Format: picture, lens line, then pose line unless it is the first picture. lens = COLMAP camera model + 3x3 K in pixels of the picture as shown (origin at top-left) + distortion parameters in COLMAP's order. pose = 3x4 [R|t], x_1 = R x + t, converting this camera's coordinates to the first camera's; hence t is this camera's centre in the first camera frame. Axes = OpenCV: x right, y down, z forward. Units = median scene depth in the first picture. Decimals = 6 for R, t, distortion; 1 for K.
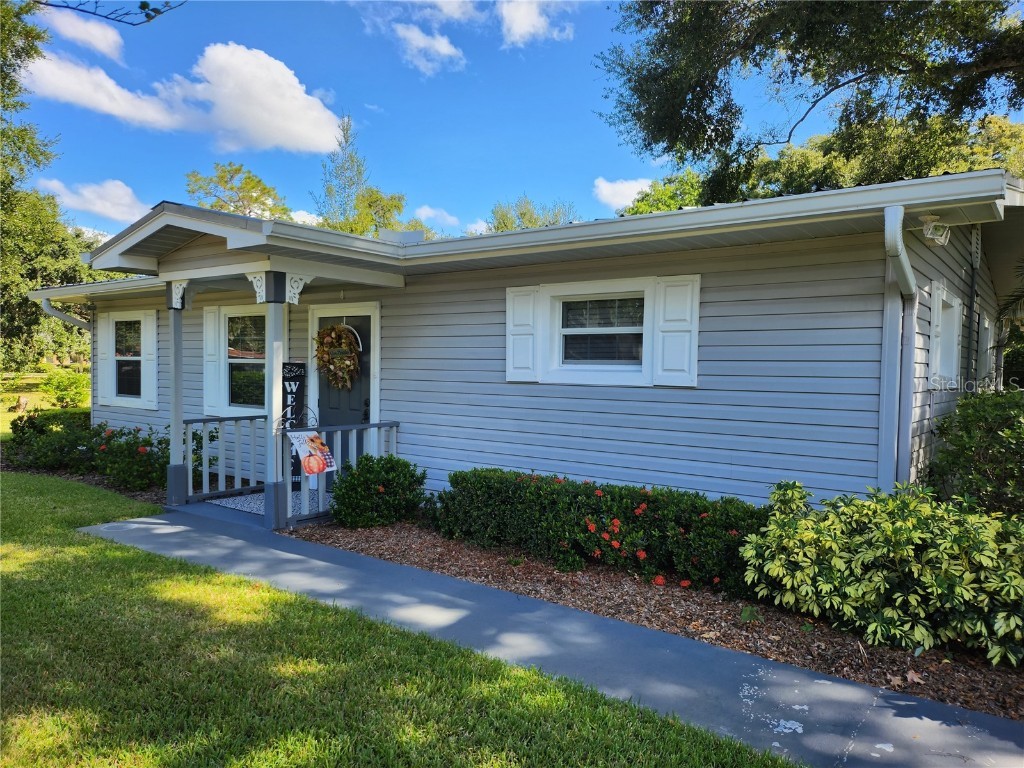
lens RADIAL K [[728.3, 0, 509.6], [0, 728.3, 403.0], [0, 0, 1]] dist [0.070750, -0.076493]
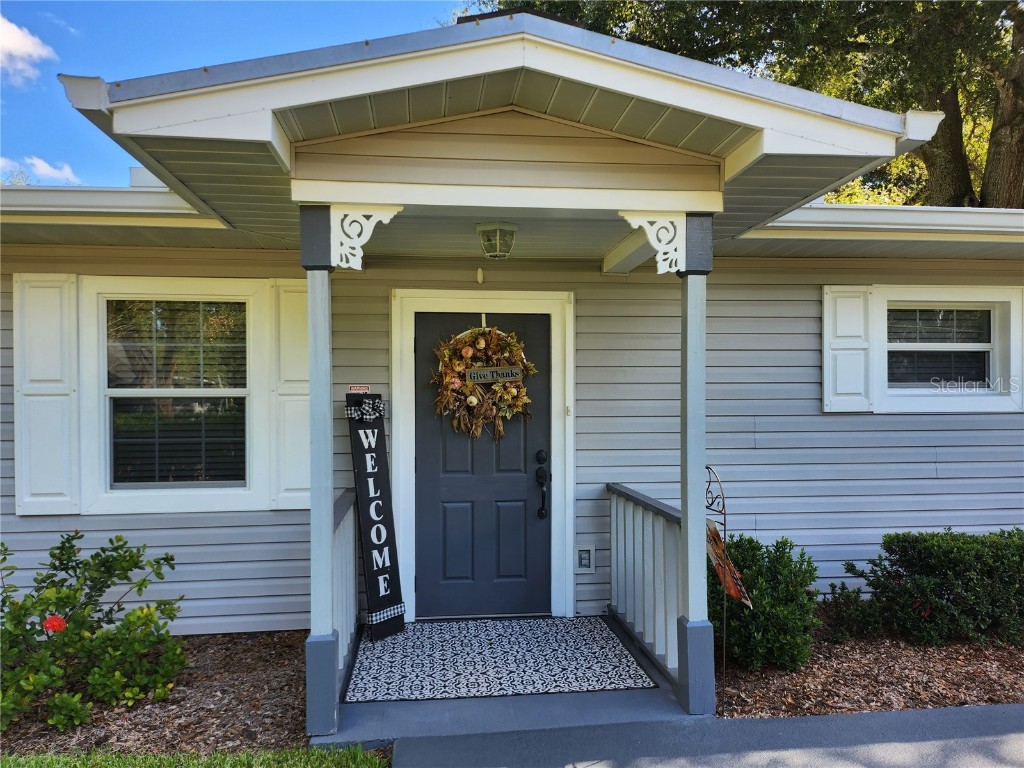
lens RADIAL K [[728.3, 0, 509.6], [0, 728.3, 403.0], [0, 0, 1]] dist [0.070750, -0.076493]
pose [[0.725642, -0.019444, 0.687798, -0.772546], [0.051323, 0.998346, -0.025924, -0.037929], [-0.686156, 0.054111, 0.725439, 0.709967]]
